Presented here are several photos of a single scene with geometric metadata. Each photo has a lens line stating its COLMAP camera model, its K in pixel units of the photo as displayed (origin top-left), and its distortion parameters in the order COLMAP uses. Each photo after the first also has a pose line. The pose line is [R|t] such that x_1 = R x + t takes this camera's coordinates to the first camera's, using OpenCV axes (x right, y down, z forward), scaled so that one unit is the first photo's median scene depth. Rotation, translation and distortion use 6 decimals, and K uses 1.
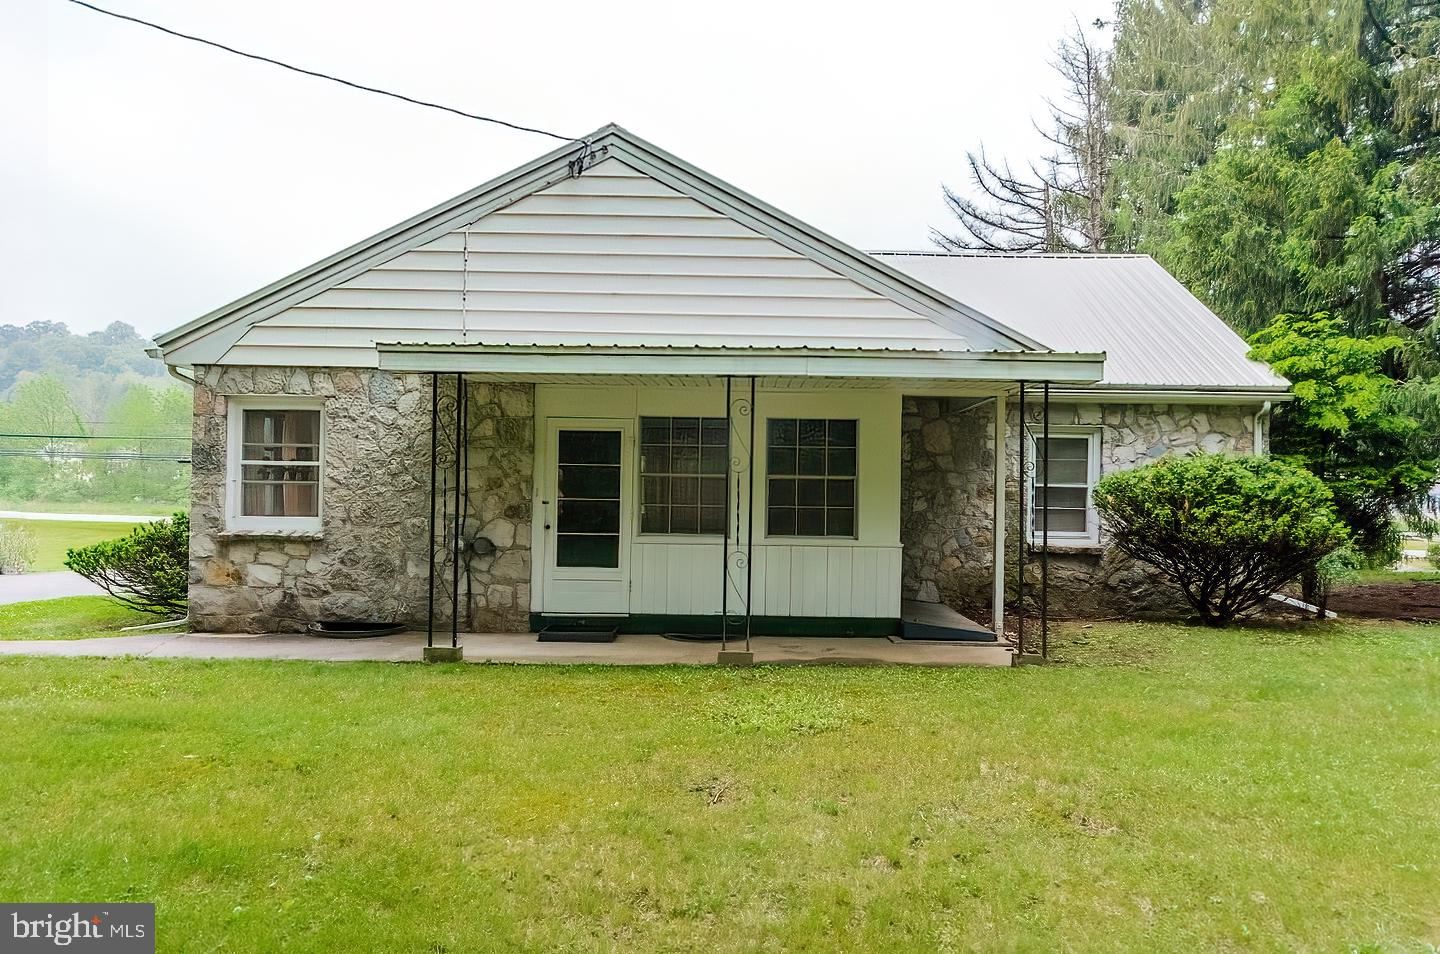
lens RADIAL K [[895.4, 0, 720.0], [0, 895.4, 477.0], [0, 0, 1]] dist [-0.000497, -0.000092]
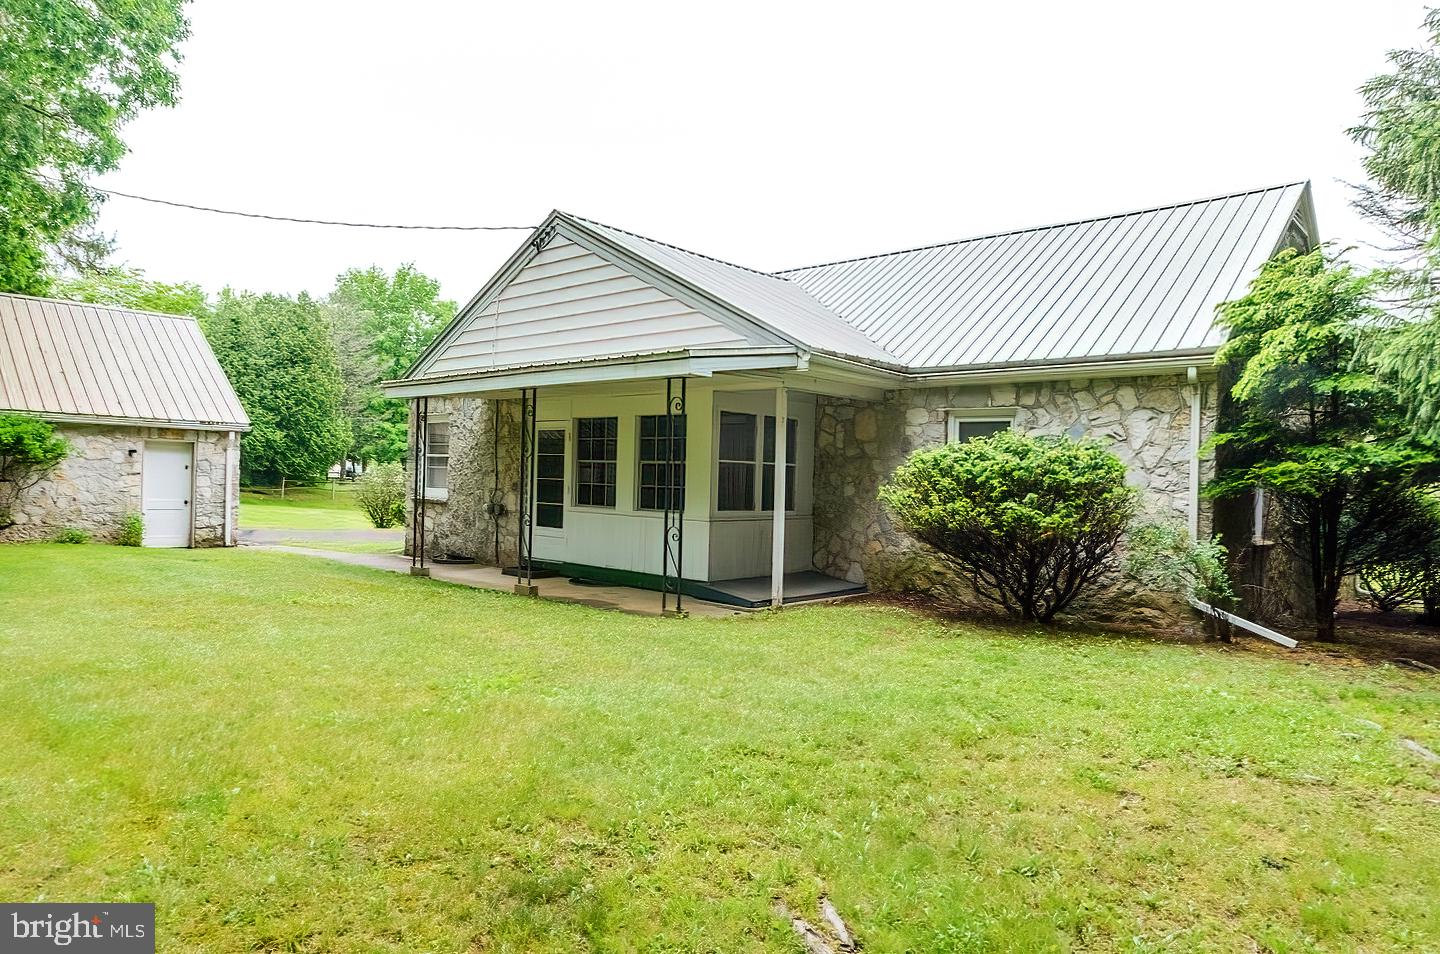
lens RADIAL K [[895.4, 0, 720.0], [0, 895.4, 477.0], [0, 0, 1]] dist [-0.000497, -0.000092]
pose [[0.740246, 0.005062, -0.672318, 0.990037], [-0.005673, 0.999983, 0.001283, 0.018475], [0.672313, 0.002864, 0.740262, 0.137751]]
